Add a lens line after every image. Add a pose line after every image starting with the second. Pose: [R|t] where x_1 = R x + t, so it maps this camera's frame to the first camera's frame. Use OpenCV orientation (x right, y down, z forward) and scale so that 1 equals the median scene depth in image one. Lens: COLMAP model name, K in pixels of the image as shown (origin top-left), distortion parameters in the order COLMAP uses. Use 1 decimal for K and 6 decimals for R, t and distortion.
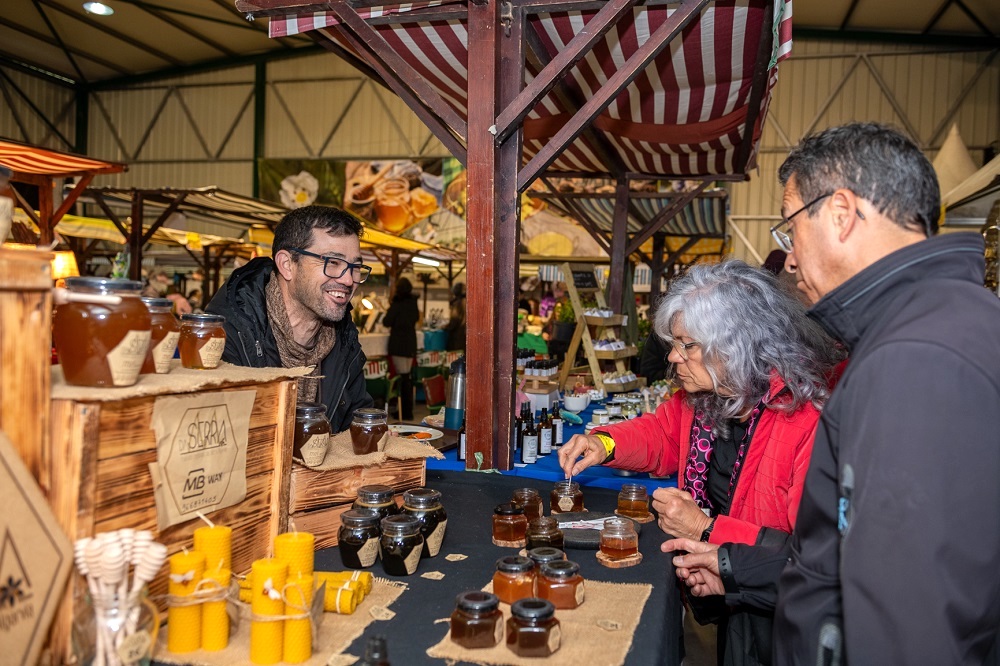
lens RADIAL K [[794.1, 0, 500.0], [0, 794.1, 333.0], [0, 0, 1]] dist [0.002071, -0.000559]
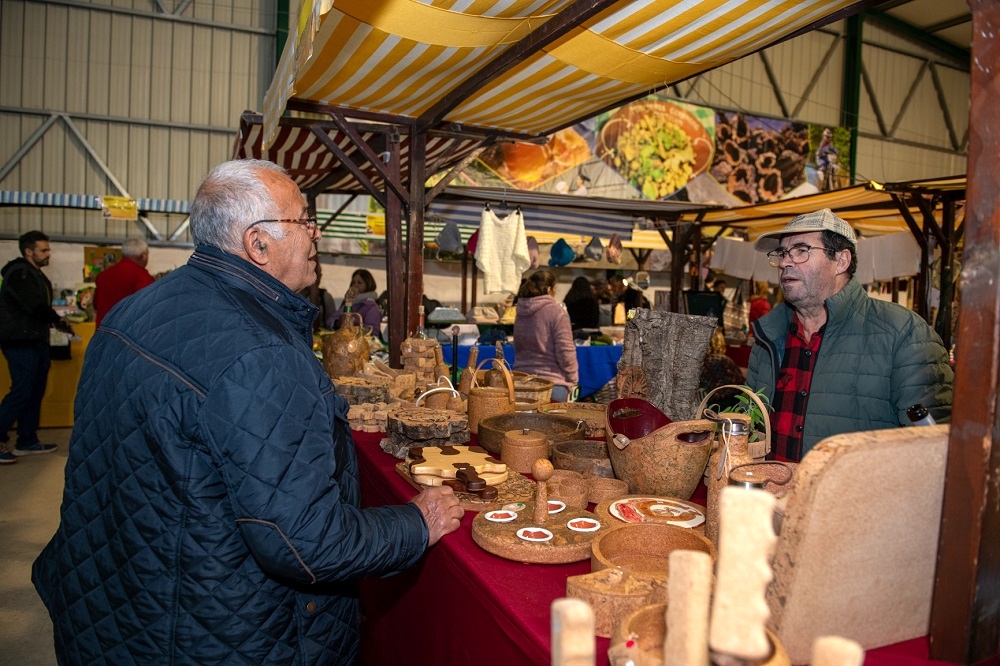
lens RADIAL K [[705.0, 0, 500.0], [0, 705.0, 333.0], [0, 0, 1]] dist [-0.049529, -0.001958]
pose [[0.788557, -0.037315, 0.613828, -0.524290], [0.021341, 0.999217, 0.033328, -0.022179], [-0.614591, -0.013181, 0.788736, 0.550598]]
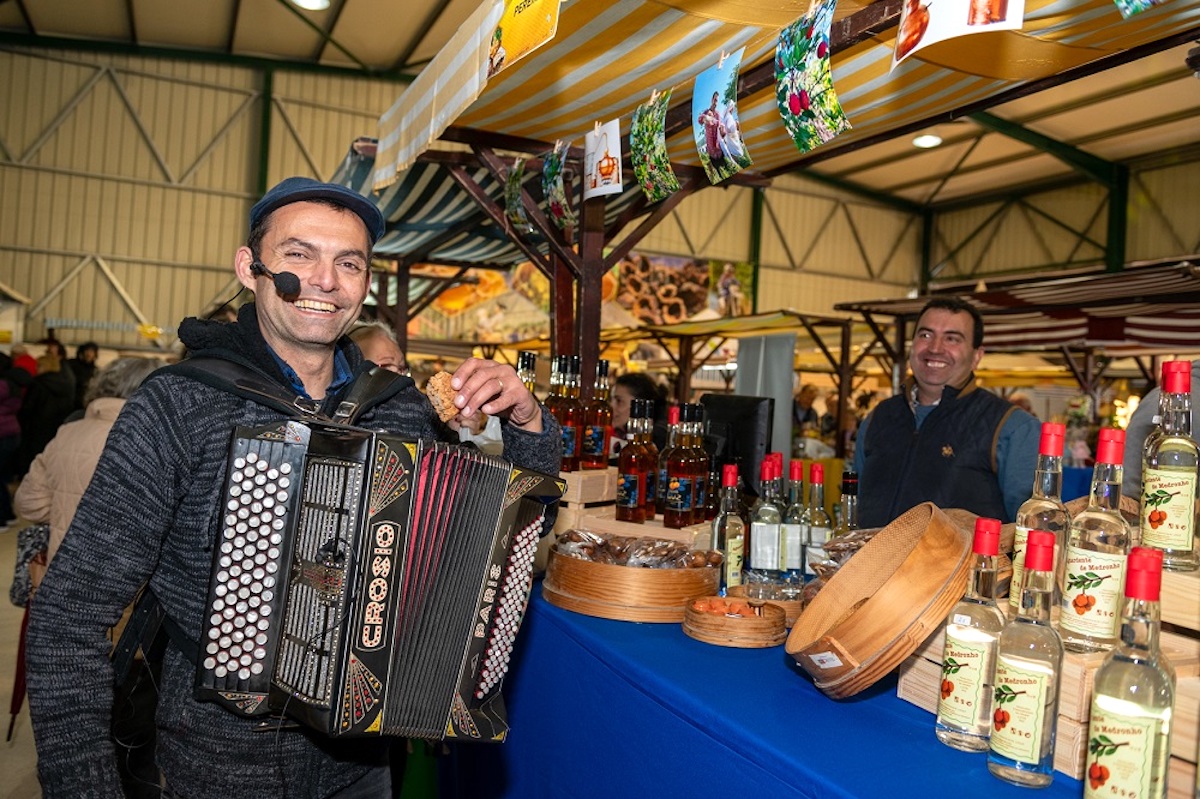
lens RADIAL K [[953.0, 0, 600.0], [0, 953.0, 399.5], [0, 0, 1]] dist [0.002071, -0.000559]
pose [[0.773392, 0.018353, 0.633663, -0.665657], [-0.007656, 0.999778, -0.019613, -0.012716], [-0.633882, 0.010317, 0.773361, 0.107635]]
